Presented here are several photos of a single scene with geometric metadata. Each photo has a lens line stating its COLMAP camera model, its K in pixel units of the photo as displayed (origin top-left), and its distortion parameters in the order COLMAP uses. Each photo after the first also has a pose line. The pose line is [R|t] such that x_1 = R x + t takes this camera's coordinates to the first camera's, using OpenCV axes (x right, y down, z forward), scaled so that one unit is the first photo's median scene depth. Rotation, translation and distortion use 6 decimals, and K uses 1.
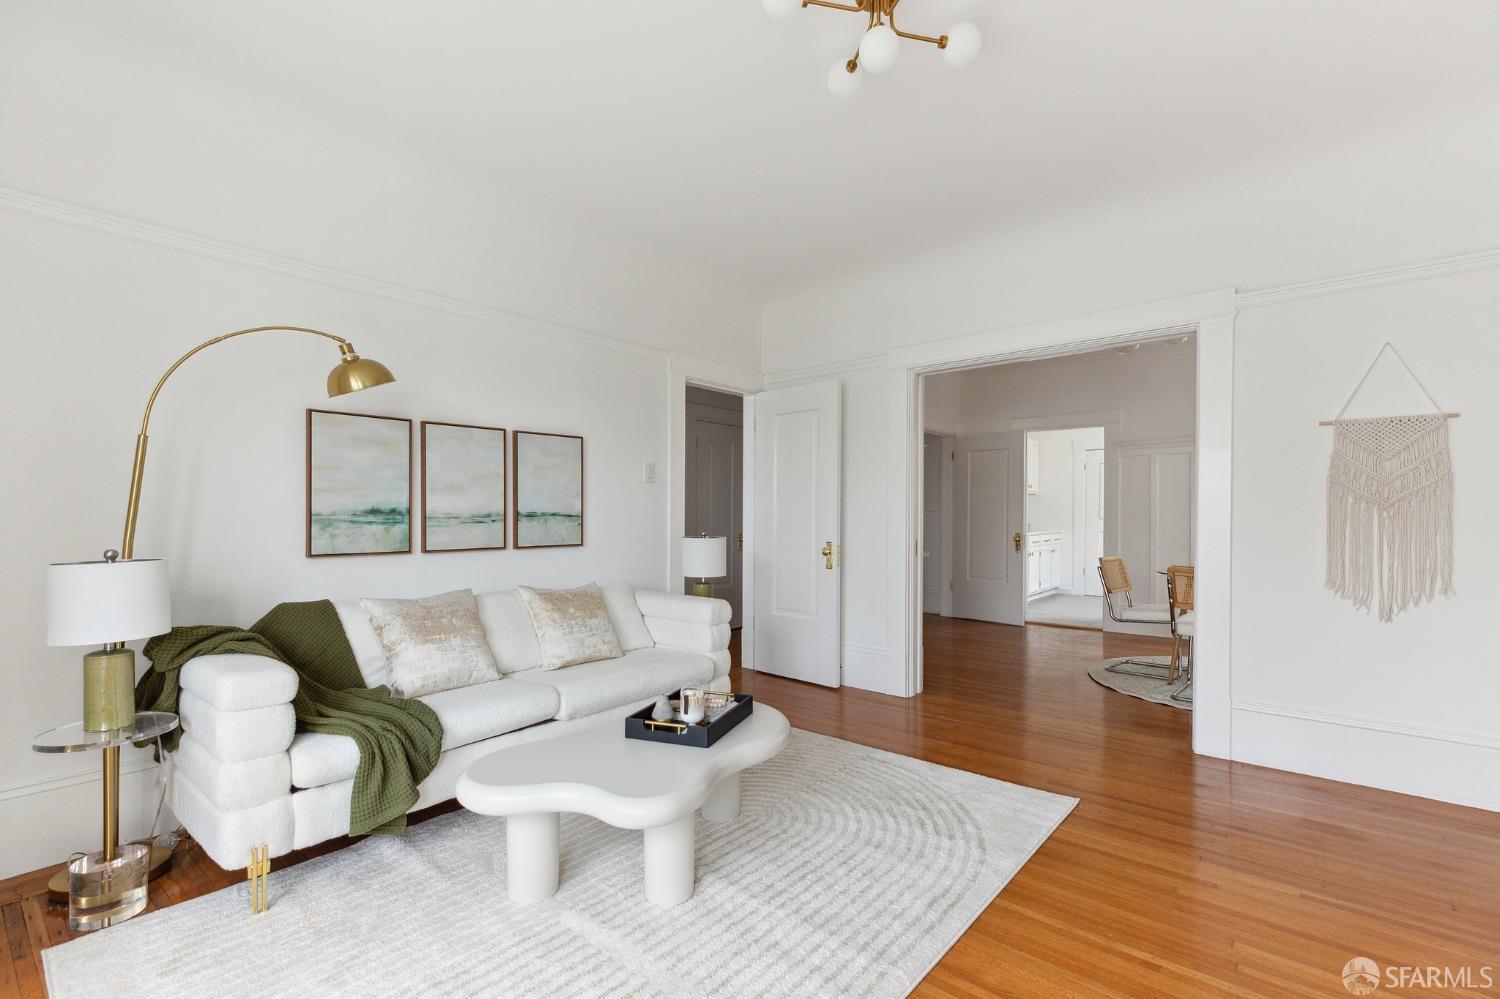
lens RADIAL K [[675.2, 0, 752.4], [0, 675.2, 514.9], [0, 0, 1]] dist [-0.001578, -0.000297]
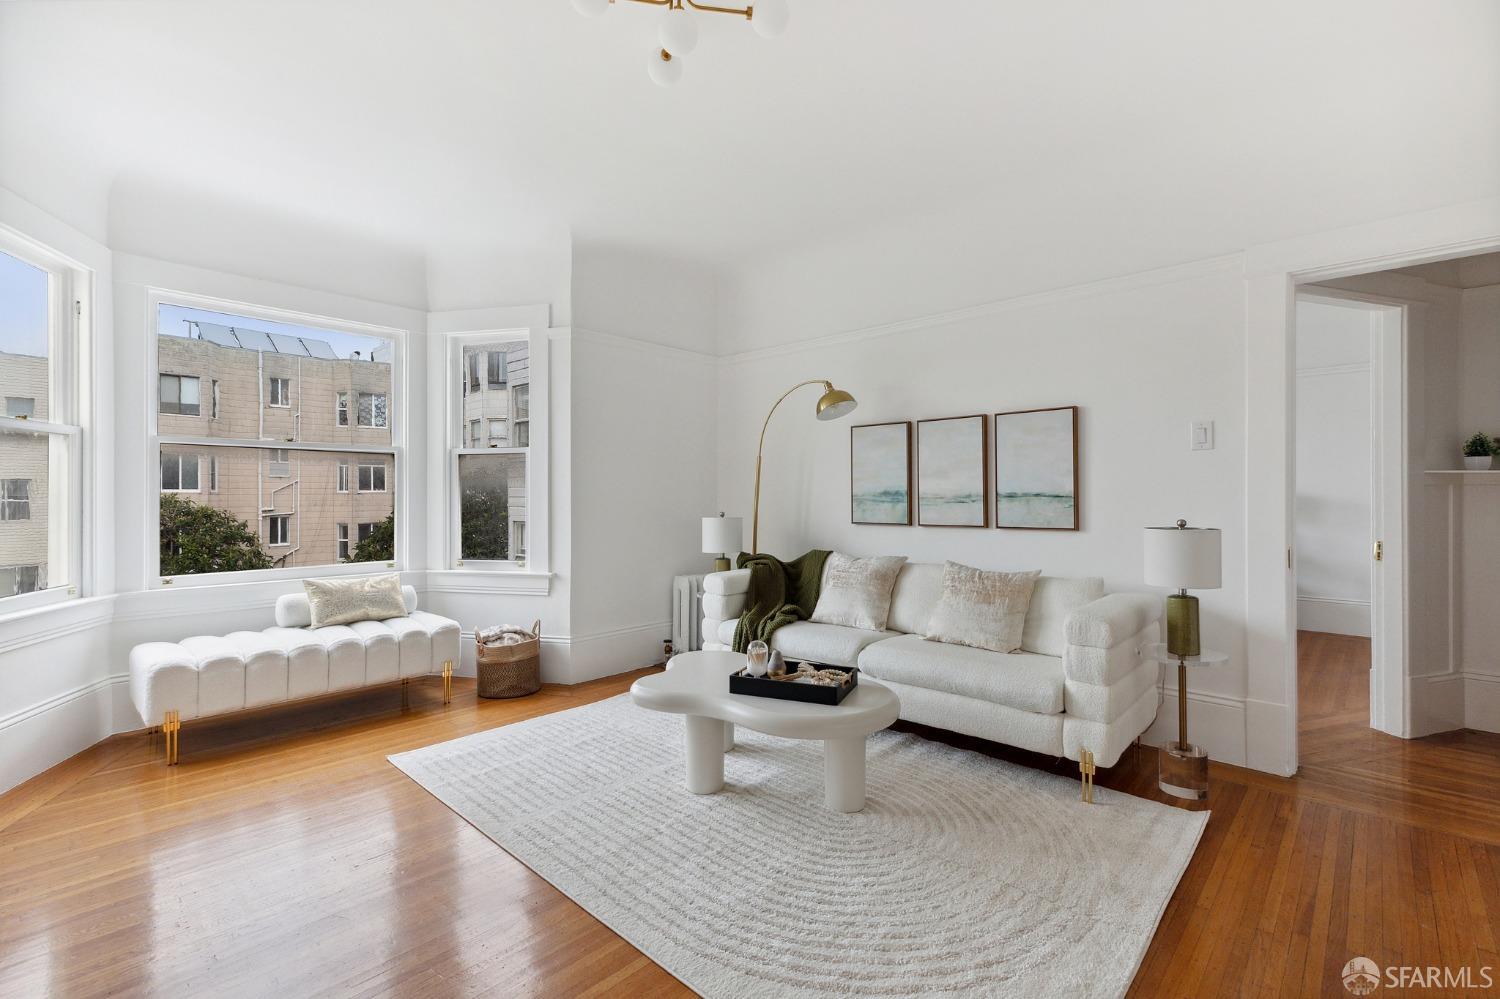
lens RADIAL K [[675.2, 0, 751.5], [0, 675.2, 491.0], [0, 0, 1]] dist [-0.001578, -0.000297]
pose [[-0.054867, 0.003282, -0.998488, 0.733468], [0.012233, 0.999922, 0.002614, -0.014872], [0.998419, -0.012071, -0.054903, 0.715244]]
